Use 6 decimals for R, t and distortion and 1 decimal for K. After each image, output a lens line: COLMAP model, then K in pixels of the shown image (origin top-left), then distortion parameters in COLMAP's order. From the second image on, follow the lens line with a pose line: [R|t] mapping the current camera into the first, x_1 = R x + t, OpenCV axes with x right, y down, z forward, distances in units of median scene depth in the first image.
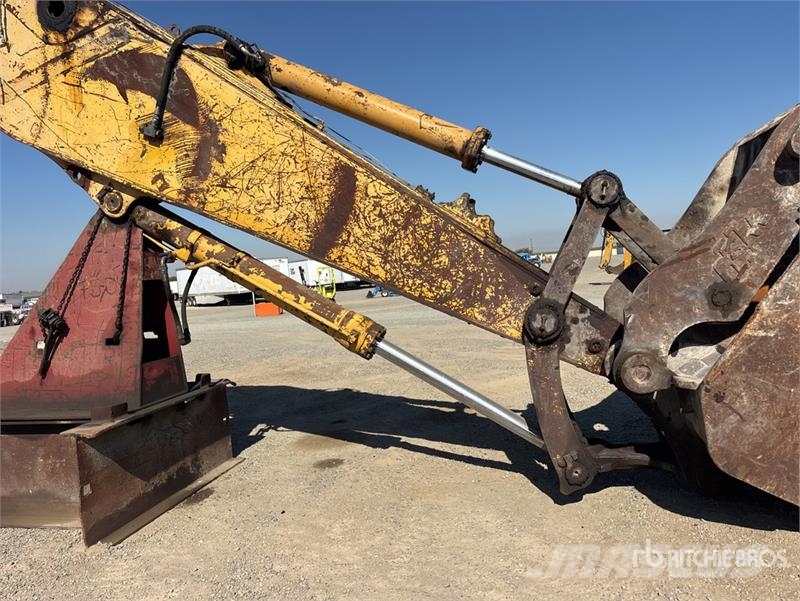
lens RADIAL K [[595.6, 0, 406.5], [0, 595.6, 299.8], [0, 0, 1]] dist [0.054912, -0.060576]
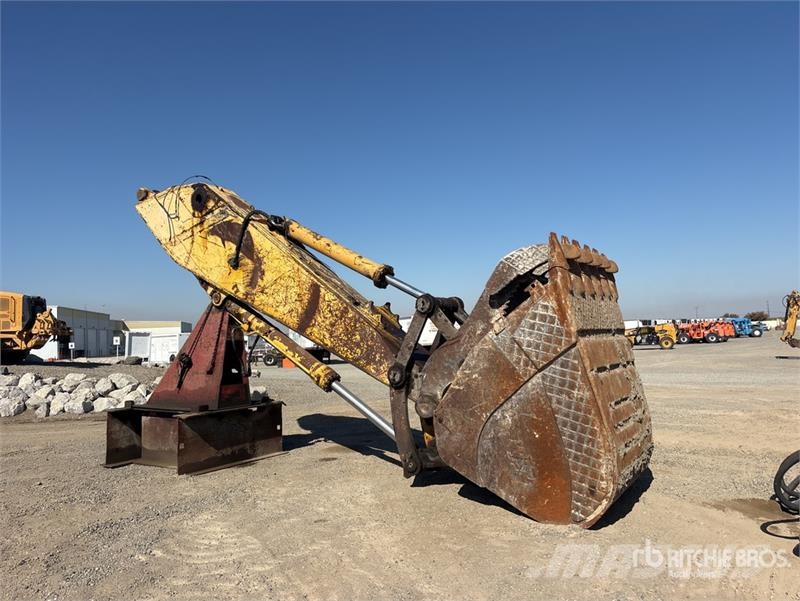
lens RADIAL K [[595.6, 0, 405.3], [0, 595.6, 298.7], [0, 0, 1]] dist [0.054912, -0.060576]
pose [[0.941617, 0.026595, -0.335634, 0.763162], [-0.058177, 0.994733, -0.084393, -0.039348], [0.331621, 0.098992, 0.938205, -0.614949]]
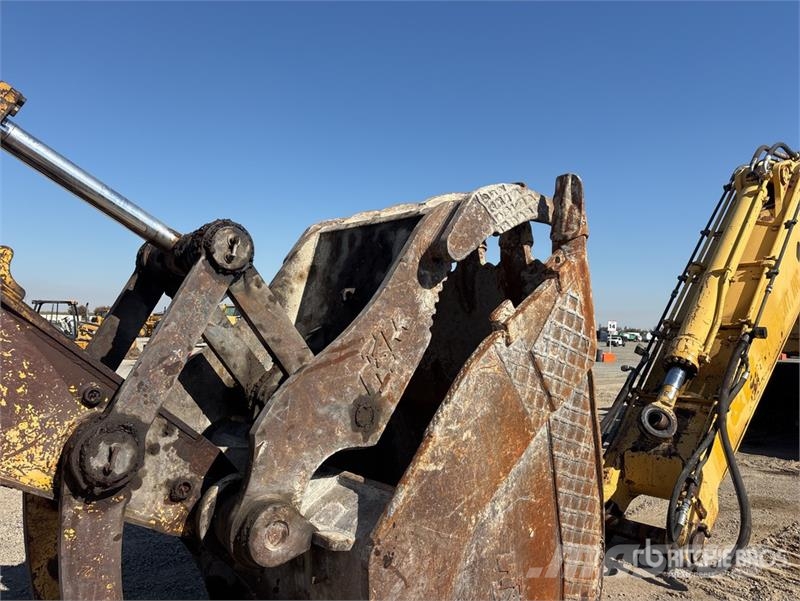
lens RADIAL K [[595.6, 0, 396.3], [0, 595.6, 303.0], [0, 0, 1]] dist [0.054912, -0.060576]
pose [[0.588129, 0.138038, 0.796900, -0.071665], [-0.040955, 0.989146, -0.141113, -0.032617], [-0.807730, 0.050356, 0.587399, 0.404760]]
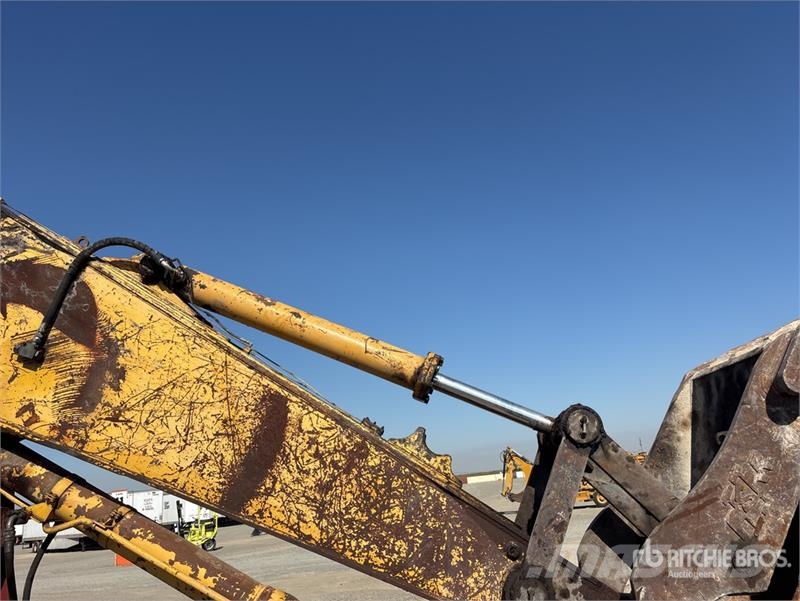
lens RADIAL K [[595.6, 0, 405.9], [0, 595.6, 290.8], [0, 0, 1]] dist [0.054912, -0.060576]
pose [[0.985205, 0.037042, 0.167330, -0.067316], [0.028001, 0.928450, -0.370401, -0.043646], [-0.169078, 0.369606, 0.913676, 0.150000]]
